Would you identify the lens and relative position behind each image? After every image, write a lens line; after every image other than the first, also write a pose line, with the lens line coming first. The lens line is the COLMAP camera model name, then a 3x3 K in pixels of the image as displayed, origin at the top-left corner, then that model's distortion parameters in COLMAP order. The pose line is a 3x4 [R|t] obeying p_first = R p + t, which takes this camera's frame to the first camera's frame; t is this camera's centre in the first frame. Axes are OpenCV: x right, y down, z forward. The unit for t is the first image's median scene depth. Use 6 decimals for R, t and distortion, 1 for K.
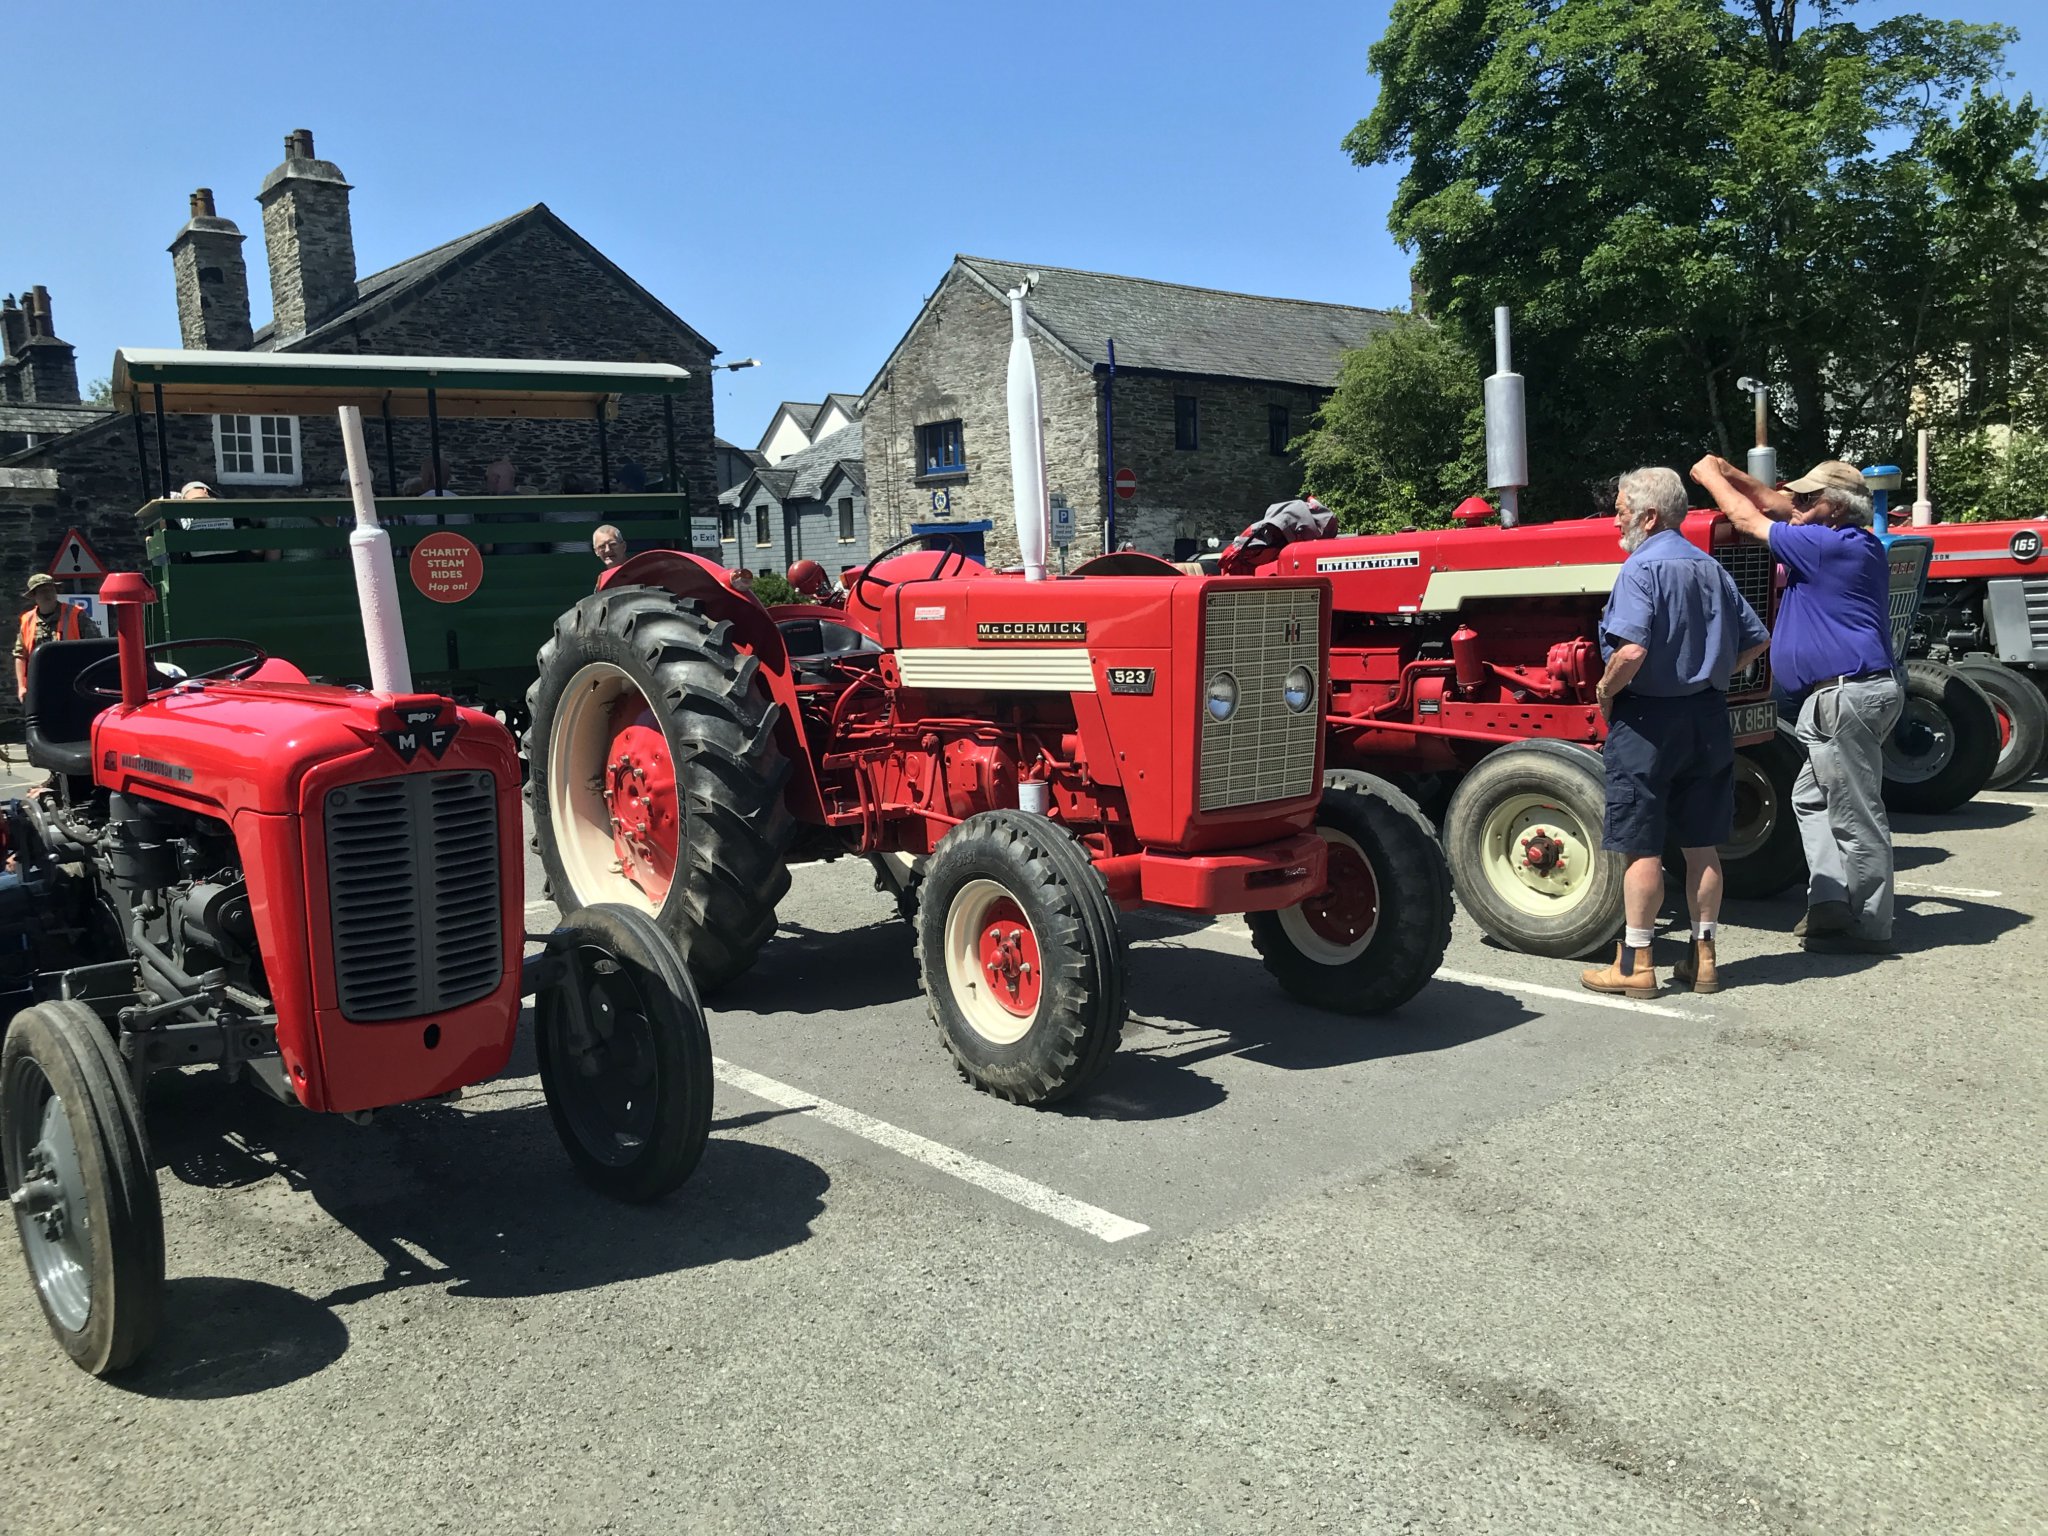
lens RADIAL K [[1867.3, 0, 1024.0], [0, 1867.3, 768.0], [0, 0, 1]] dist [0.015839, 0.006843]
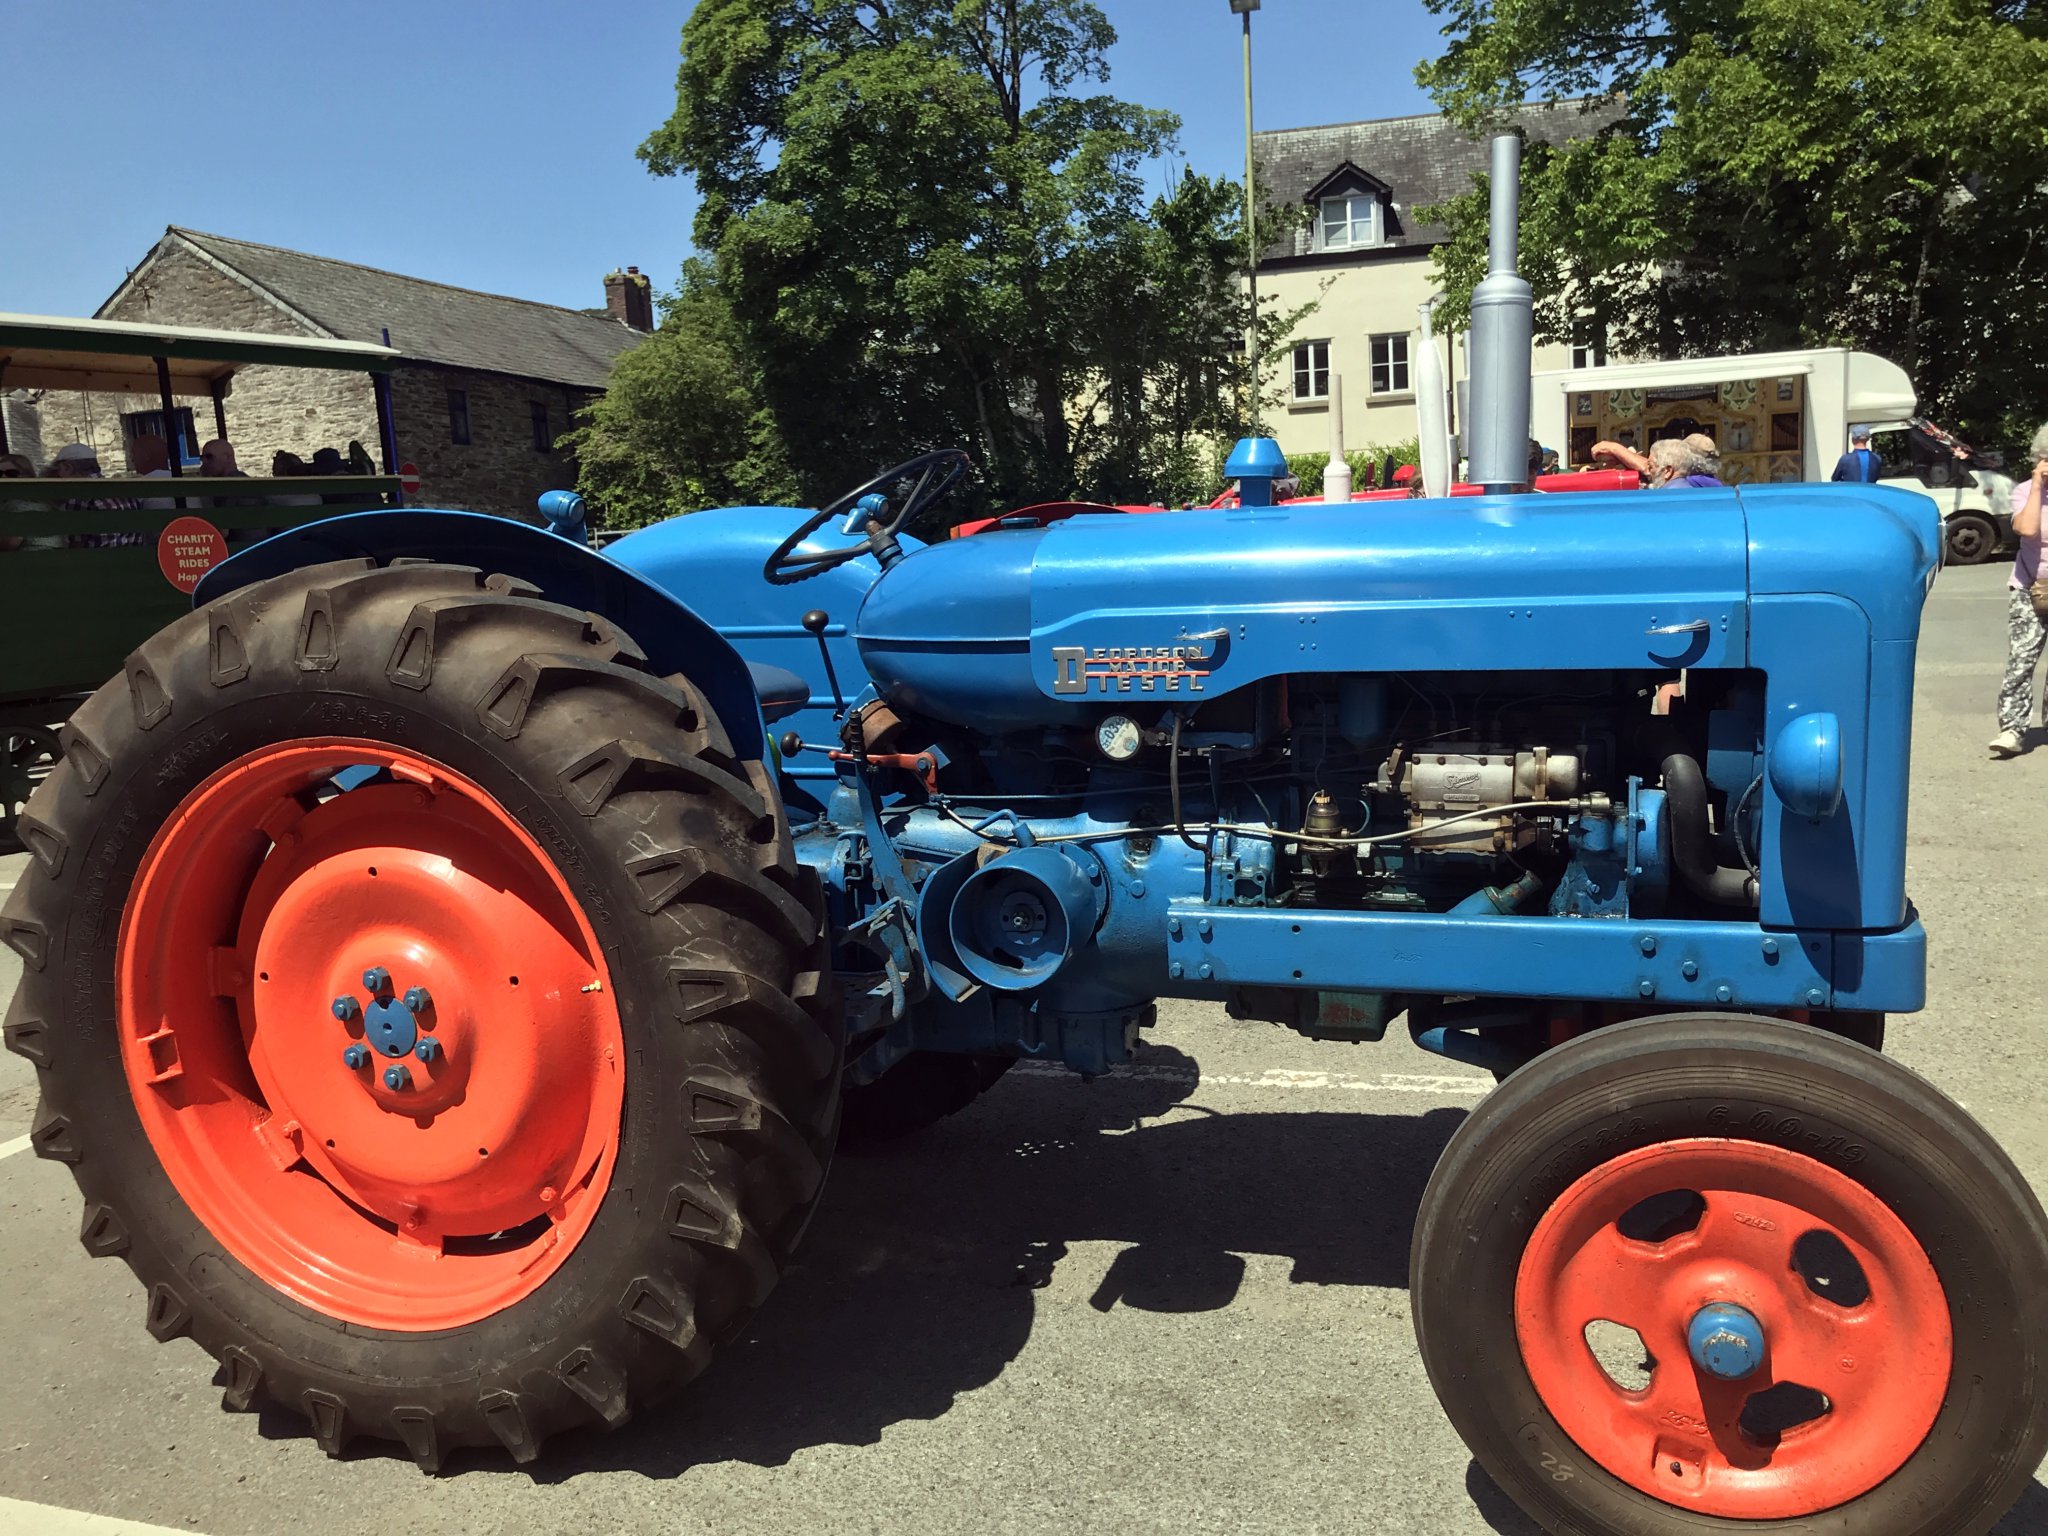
lens RADIAL K [[1867.3, 0, 1024.0], [0, 1867.3, 768.0], [0, 0, 1]] dist [0.015839, 0.006843]
pose [[0.849912, -0.074209, 0.521673, -0.192119], [0.075553, 0.996966, 0.018729, 0.003707], [-0.521480, 0.023496, 0.852940, 0.008244]]
